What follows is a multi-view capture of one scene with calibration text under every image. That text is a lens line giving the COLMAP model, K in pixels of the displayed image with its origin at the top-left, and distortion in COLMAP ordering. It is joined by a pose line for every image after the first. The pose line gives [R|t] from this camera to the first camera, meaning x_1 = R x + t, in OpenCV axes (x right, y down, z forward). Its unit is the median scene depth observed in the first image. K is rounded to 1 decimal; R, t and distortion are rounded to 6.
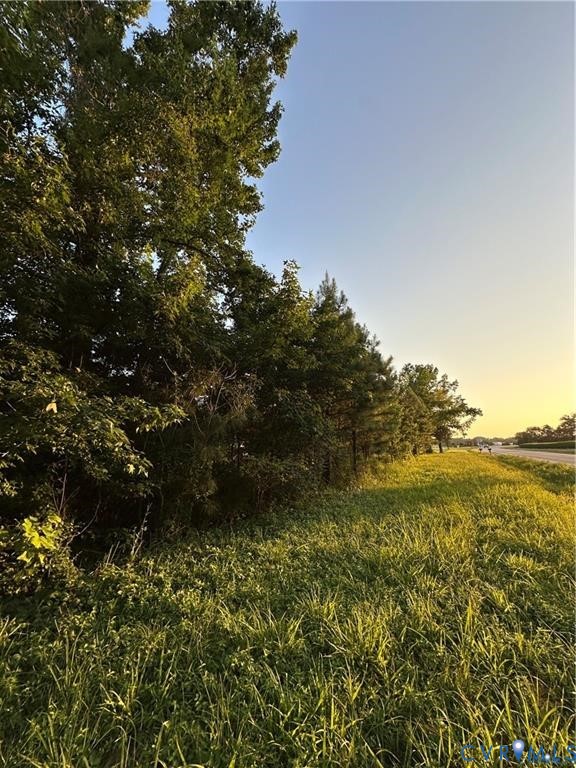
lens RADIAL K [[308.0, 0, 288.0], [0, 308.0, 384.2], [0, 0, 1]] dist [-0.001509, 0.000075]
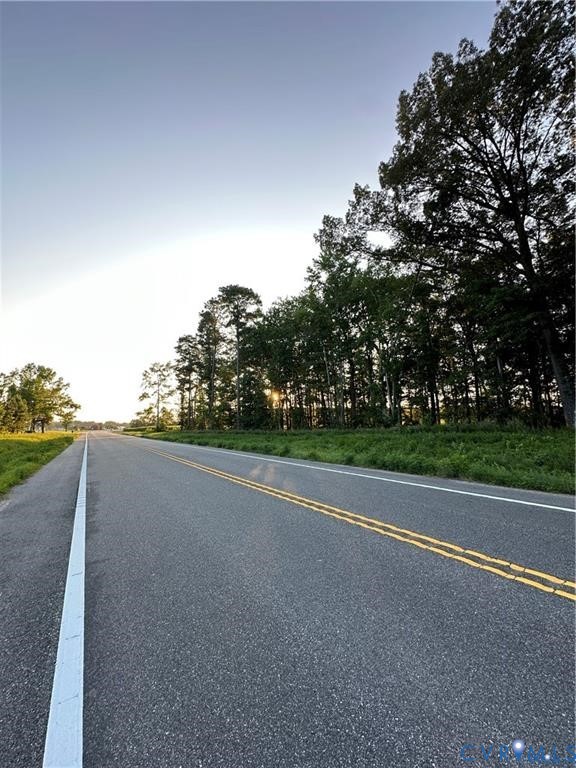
lens RADIAL K [[308.1, 0, 288.0], [0, 308.1, 384.0], [0, 0, 1]] dist [-0.001417, -0.000356]
pose [[0.489345, 0.145878, 0.859803, -0.168851], [-0.189812, 0.980091, -0.058257, -0.112898], [-0.851183, -0.134693, 0.507292, -0.553594]]
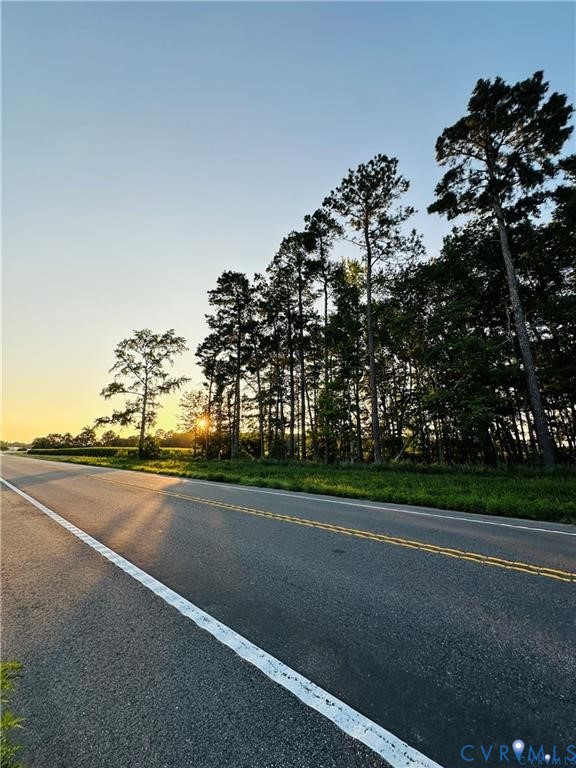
lens RADIAL K [[308.0, 0, 288.0], [0, 308.0, 384.2], [0, 0, 1]] dist [-0.001509, 0.000075]
pose [[0.270598, 0.246380, 0.930631, 0.111486], [-0.226711, 0.955817, -0.187127, 0.004125], [-0.935617, -0.160348, 0.314499, 0.019253]]
